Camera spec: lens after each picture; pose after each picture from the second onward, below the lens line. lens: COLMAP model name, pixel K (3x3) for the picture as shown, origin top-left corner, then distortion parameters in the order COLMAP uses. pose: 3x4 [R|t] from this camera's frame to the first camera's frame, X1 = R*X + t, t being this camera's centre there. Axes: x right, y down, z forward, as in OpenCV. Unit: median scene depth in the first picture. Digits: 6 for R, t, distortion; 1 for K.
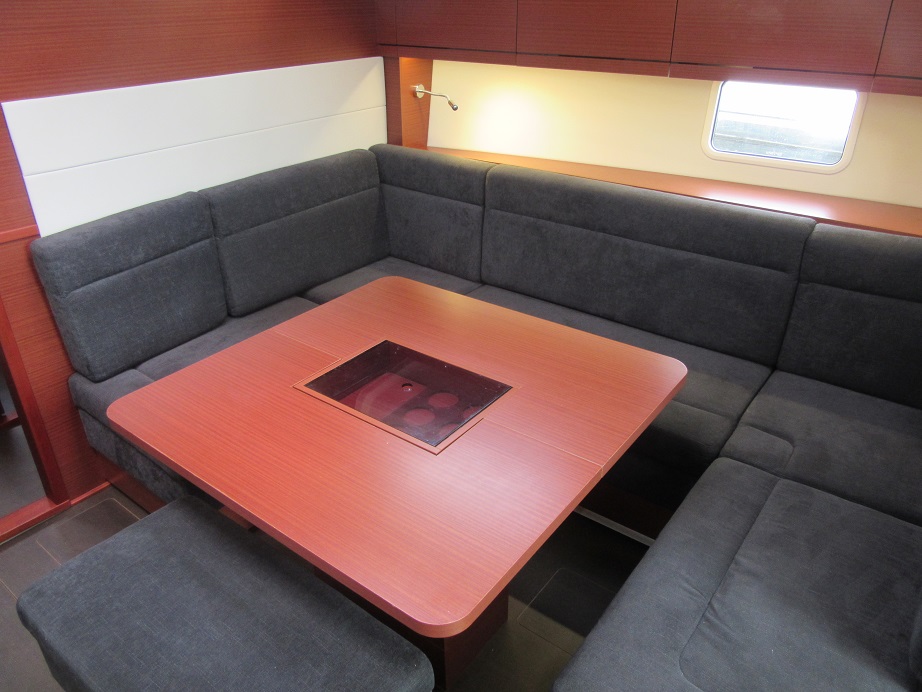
lens RADIAL K [[678.9, 0, 461.0], [0, 678.9, 346.0], [0, 0, 1]] dist [-0.025903, -0.001584]
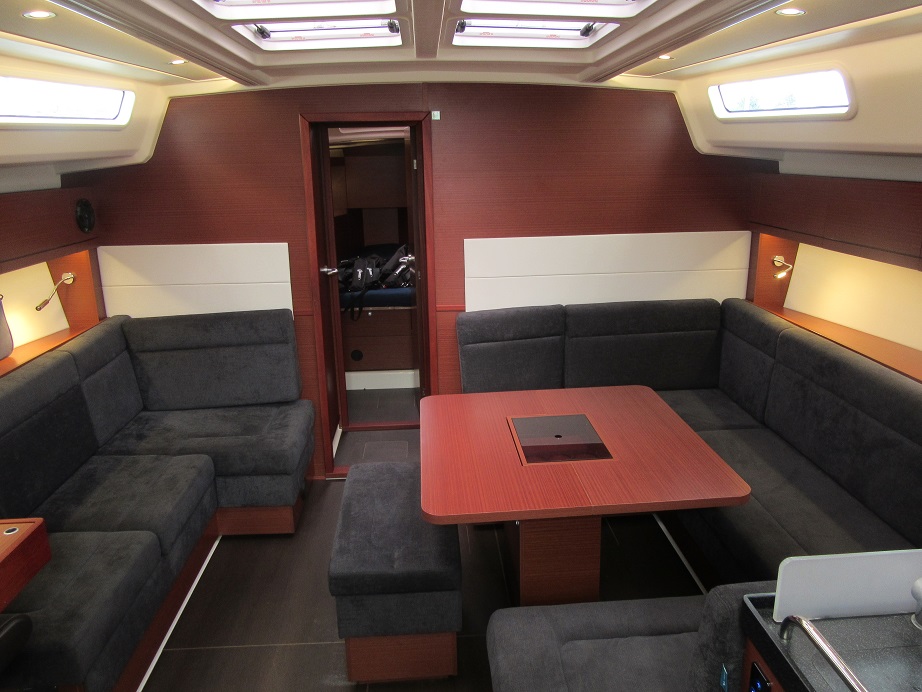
lens RADIAL K [[678.9, 0, 461.0], [0, 678.9, 346.0], [0, 0, 1]] dist [-0.025903, -0.001584]
pose [[0.649827, 0.195601, -0.734483, 0.578125], [-0.340117, 0.939007, -0.050848, 0.013429], [0.679739, 0.282853, 0.676720, -0.160624]]
